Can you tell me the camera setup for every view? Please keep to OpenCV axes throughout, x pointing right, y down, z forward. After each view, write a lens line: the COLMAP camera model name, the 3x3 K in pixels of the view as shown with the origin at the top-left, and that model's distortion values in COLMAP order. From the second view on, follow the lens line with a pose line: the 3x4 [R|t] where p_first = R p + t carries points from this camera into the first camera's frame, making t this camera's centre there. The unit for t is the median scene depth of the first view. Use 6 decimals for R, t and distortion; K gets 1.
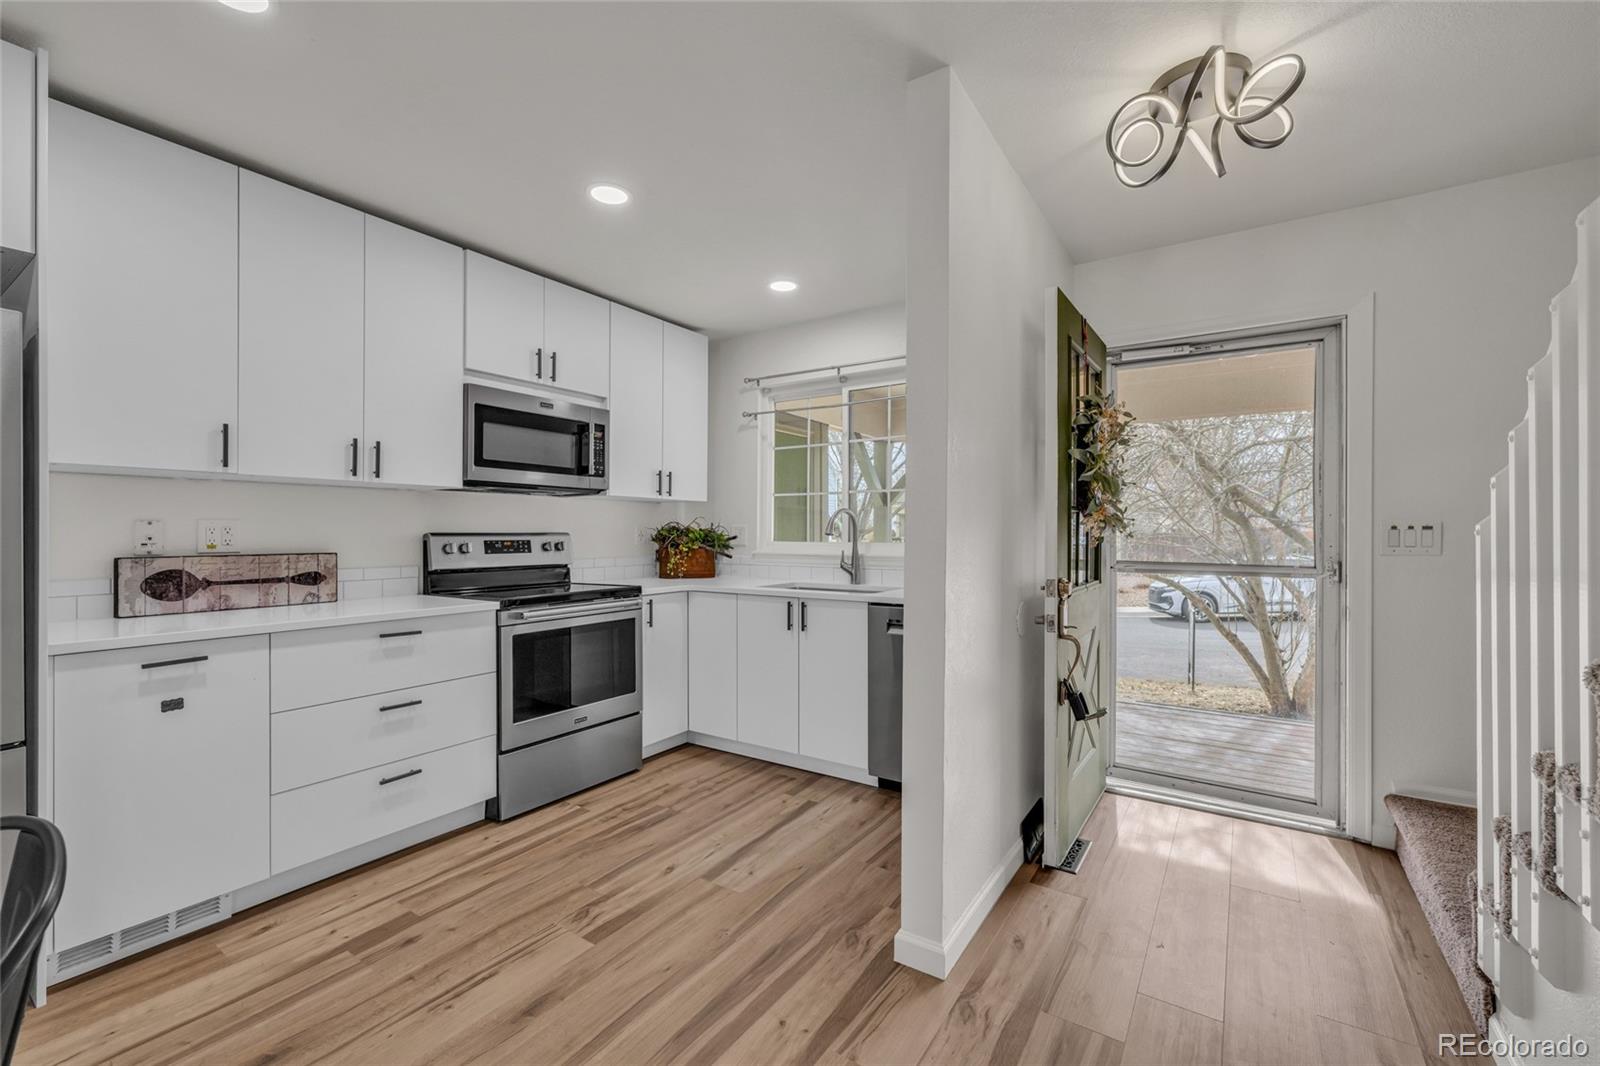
lens RADIAL K [[658.0, 0, 791.4], [0, 658.0, 531.3], [0, 0, 1]] dist [0.000270, 0.000421]
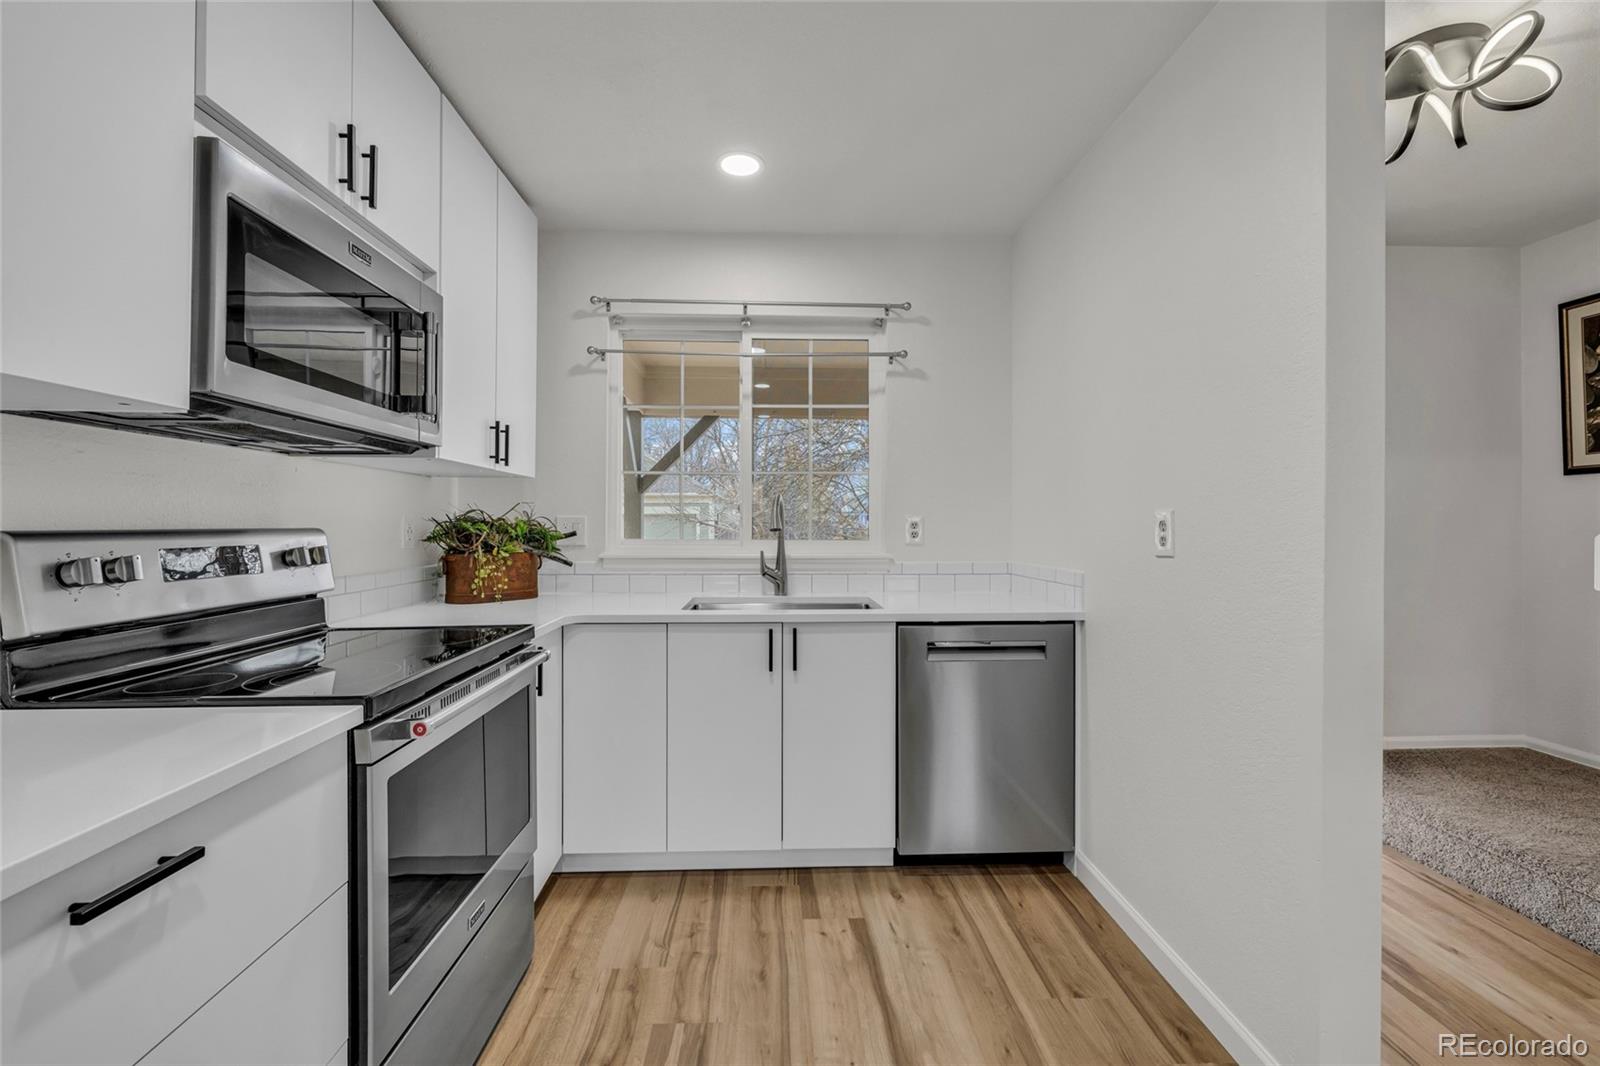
lens RADIAL K [[664.5, 0, 797.7], [0, 664.5, 523.0], [0, 0, 1]] dist [-0.001139, 0.000321]
pose [[0.810247, 0.001240, 0.586088, -0.442584], [-0.001271, 0.999999, -0.000359, -0.002714], [-0.586088, -0.000454, 0.810248, 0.493674]]
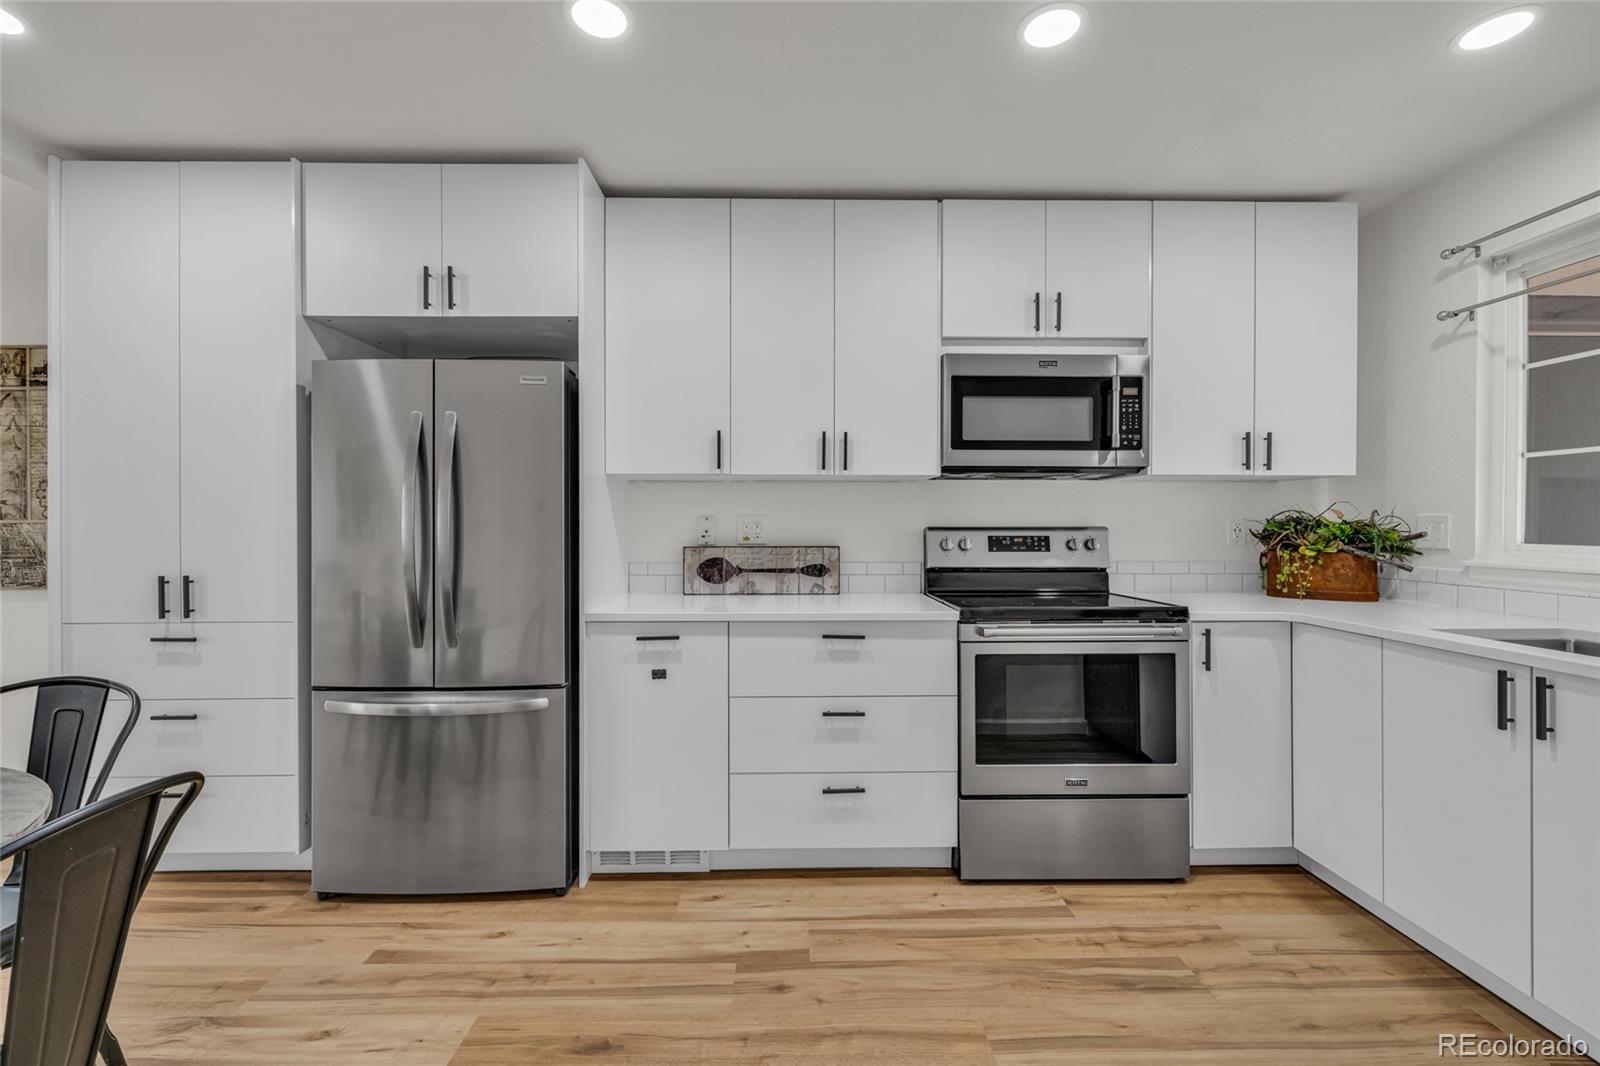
lens RADIAL K [[665.4, 0, 803.7], [0, 665.4, 524.8], [0, 0, 1]] dist [0.001712, 0.000246]
pose [[0.577873, -0.001043, -0.816126, 0.115570], [0.001736, 0.999998, -0.000049, -0.001074], [0.816125, -0.001389, 0.577874, 0.344340]]
